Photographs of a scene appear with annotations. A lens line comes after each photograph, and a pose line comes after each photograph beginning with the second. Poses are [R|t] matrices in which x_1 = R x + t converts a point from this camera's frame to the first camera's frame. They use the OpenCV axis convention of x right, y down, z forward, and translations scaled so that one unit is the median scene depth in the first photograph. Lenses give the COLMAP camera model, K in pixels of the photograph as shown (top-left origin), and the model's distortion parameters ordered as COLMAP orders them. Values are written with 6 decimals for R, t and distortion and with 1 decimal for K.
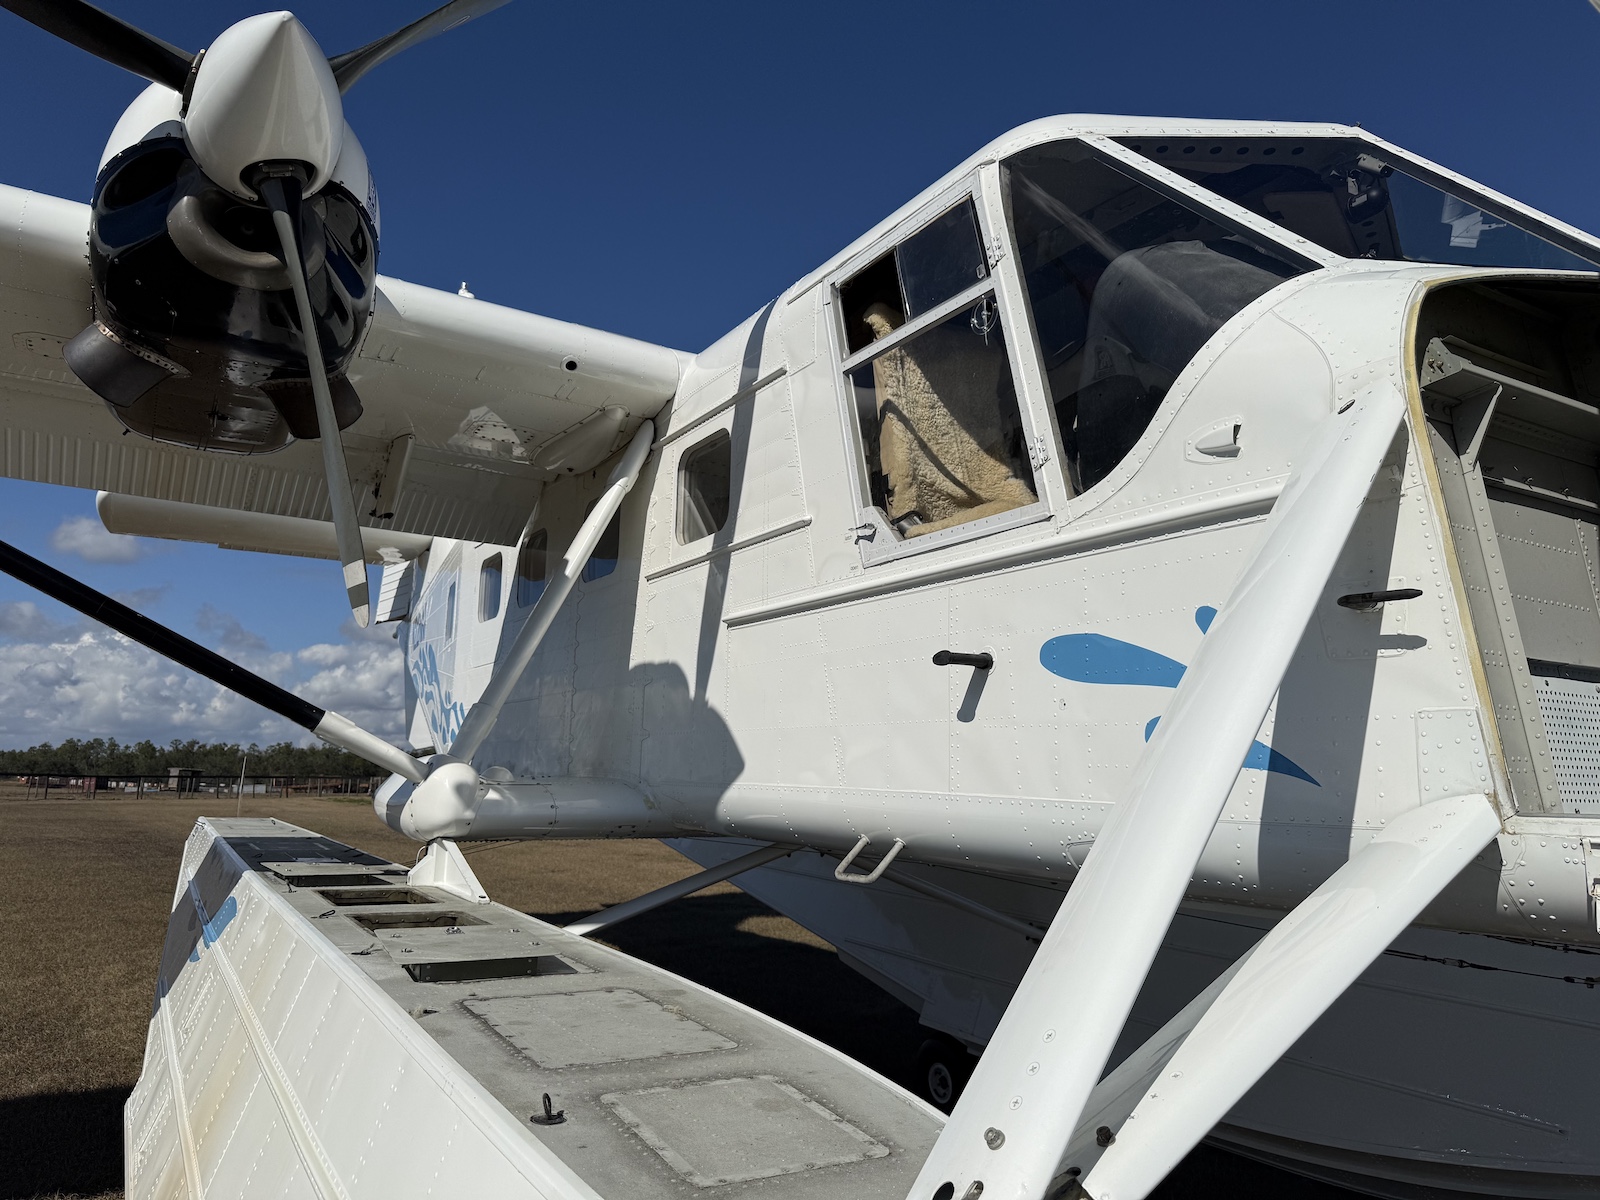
lens RADIAL K [[1145.3, 0, 797.3], [0, 1145.3, 595.7], [0, 0, 1]] dist [0.051480, -0.056981]
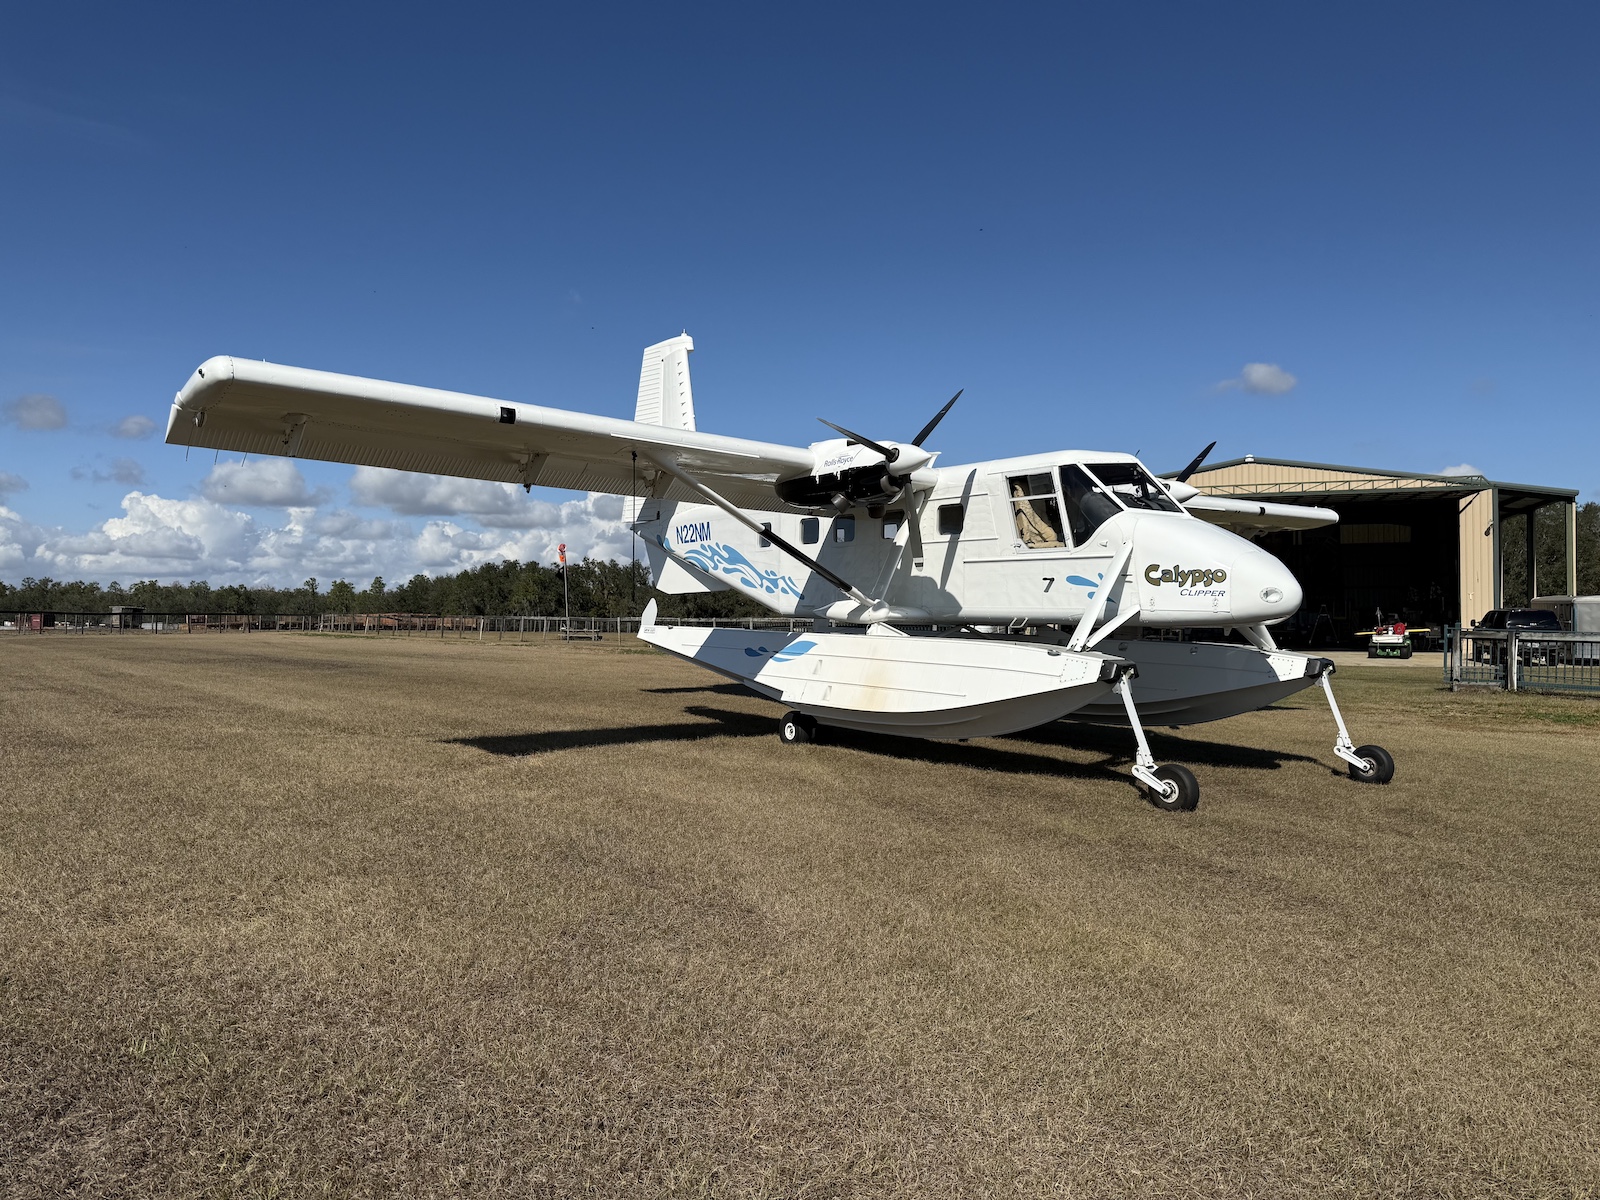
lens RADIAL K [[1145.3, 0, 811.0], [0, 1145.3, 613.9], [0, 0, 1]] dist [0.051480, -0.056981]
pose [[0.992456, -0.004540, 0.122521, -1.109892], [-0.014570, 0.987865, 0.154633, -0.410558], [-0.121736, -0.155252, 0.980345, -2.795690]]
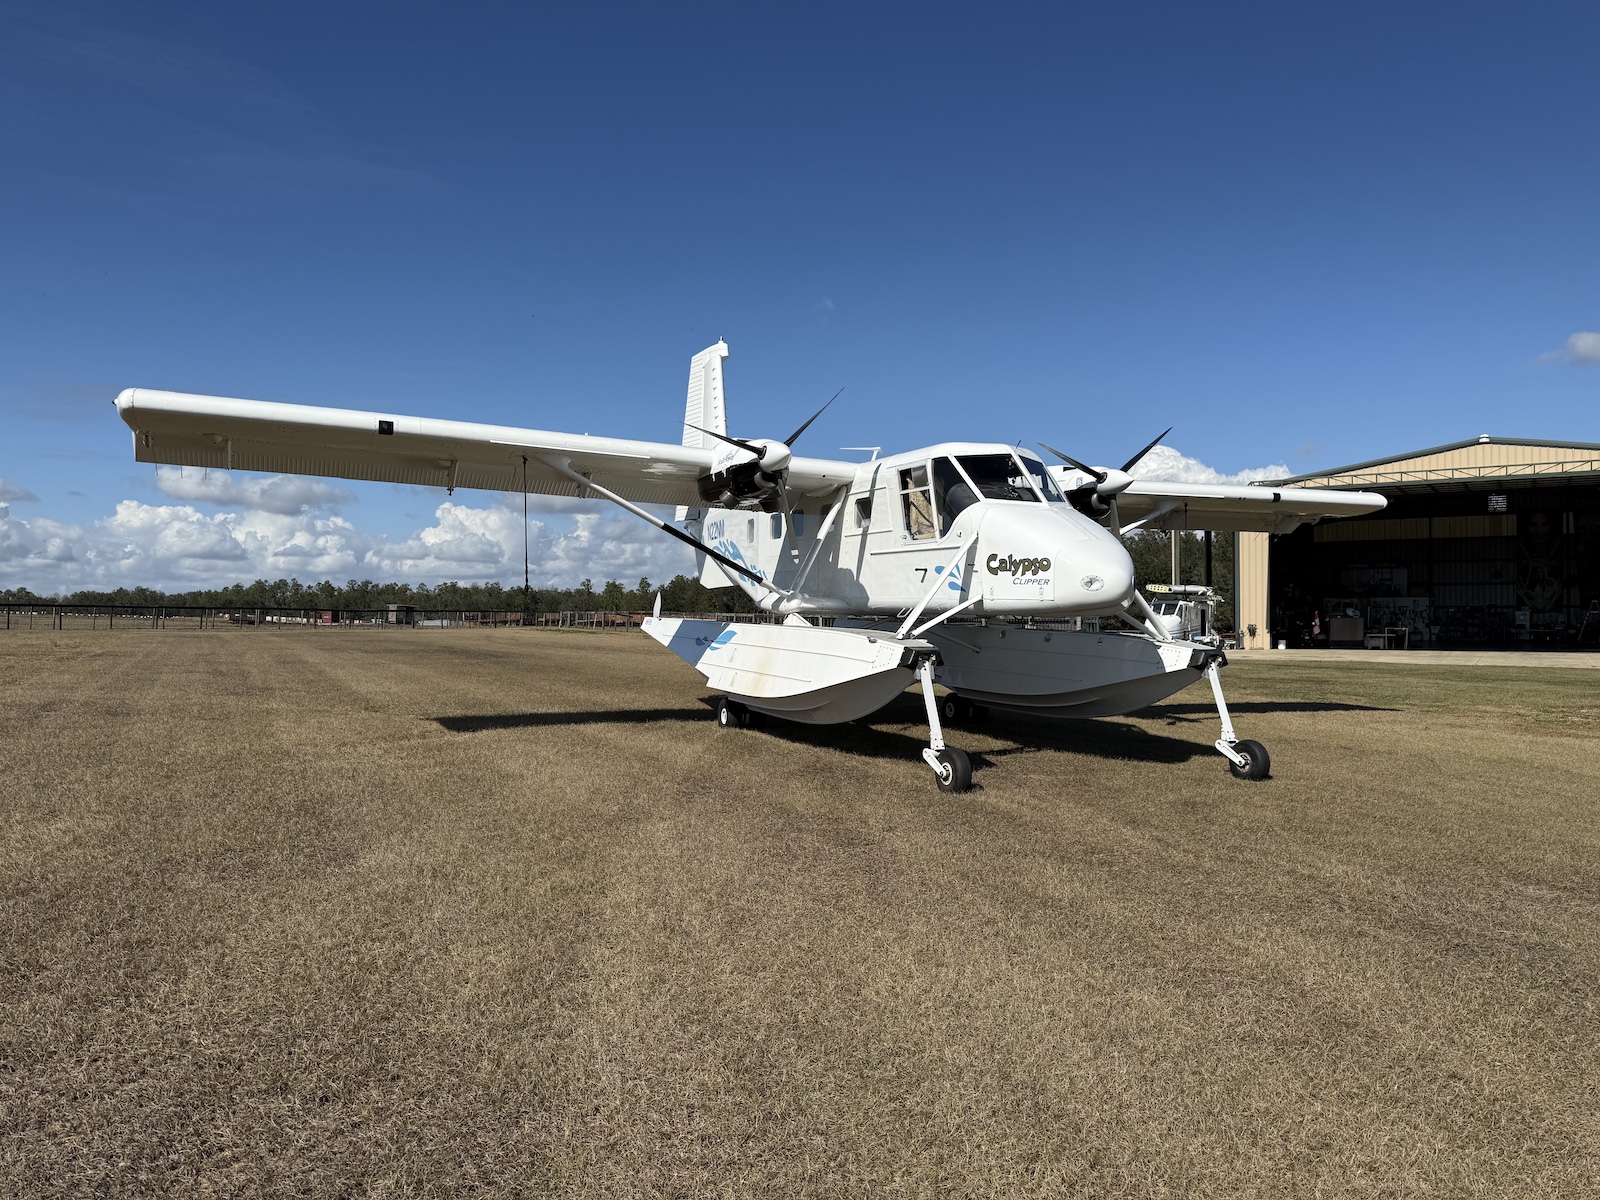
lens RADIAL K [[1145.3, 0, 816.3], [0, 1145.3, 610.9], [0, 0, 1]] dist [0.051480, -0.056981]
pose [[0.995299, -0.004466, -0.096748, 0.134243], [0.019267, 0.988101, 0.152597, -0.407155], [0.094915, -0.153743, 0.983542, -3.003193]]
